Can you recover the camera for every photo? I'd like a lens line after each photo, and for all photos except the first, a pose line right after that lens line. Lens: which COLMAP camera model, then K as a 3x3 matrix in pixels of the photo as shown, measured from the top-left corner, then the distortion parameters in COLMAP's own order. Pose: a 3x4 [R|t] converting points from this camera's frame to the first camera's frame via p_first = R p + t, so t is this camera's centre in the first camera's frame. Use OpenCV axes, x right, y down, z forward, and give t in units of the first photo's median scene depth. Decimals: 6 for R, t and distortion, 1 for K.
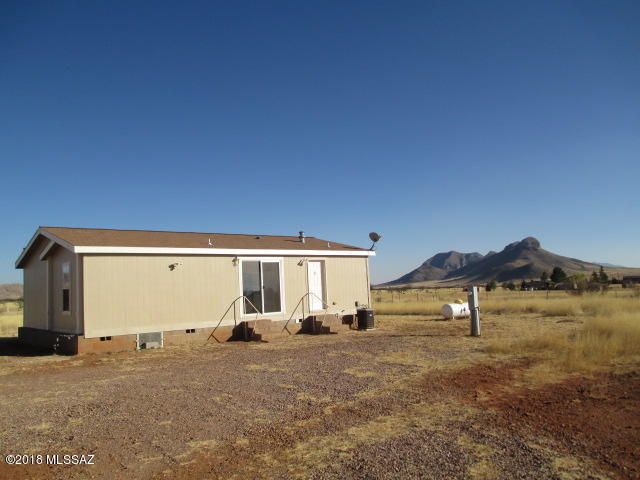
lens RADIAL K [[540.0, 0, 319.5], [0, 540.0, 243.0], [0, 0, 1]] dist [-0.051968, 0.013573]
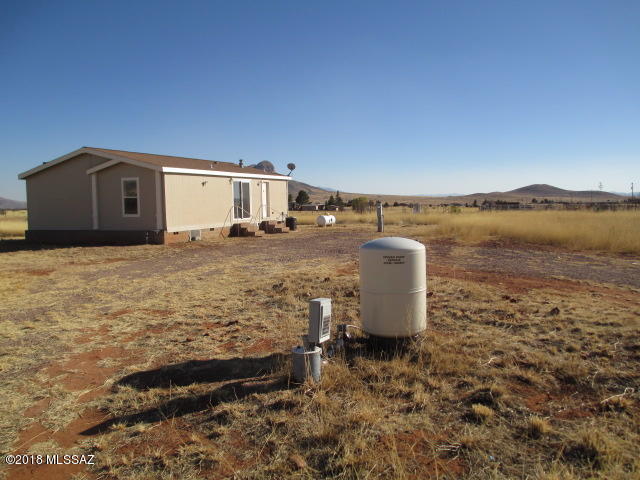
lens RADIAL K [[540.0, 0, 317.2], [0, 540.0, 236.9], [0, 0, 1]] dist [-0.051968, 0.013573]
pose [[0.888452, -0.005423, 0.458937, -0.517178], [-0.057999, 0.990587, 0.123986, -0.008108], [-0.455290, -0.136774, 0.879775, -0.311468]]
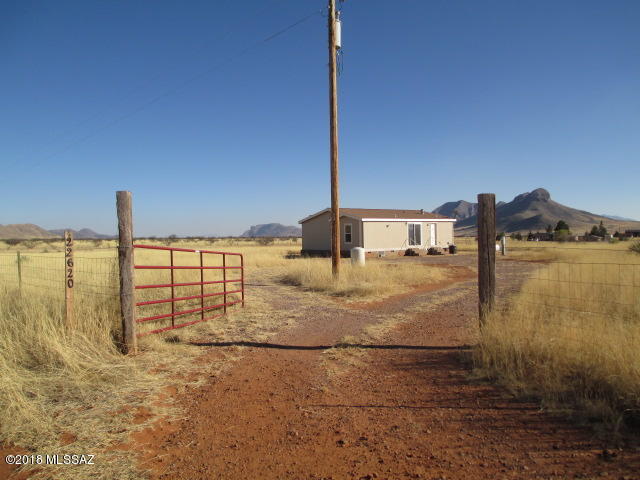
lens RADIAL K [[540.0, 0, 315.1], [0, 540.0, 239.7], [0, 0, 1]] dist [-0.051968, 0.013573]
pose [[0.999532, 0.022481, -0.020745, -0.444472], [-0.020433, 0.995348, 0.094149, -0.100501], [0.022765, -0.093681, 0.995342, -1.249365]]
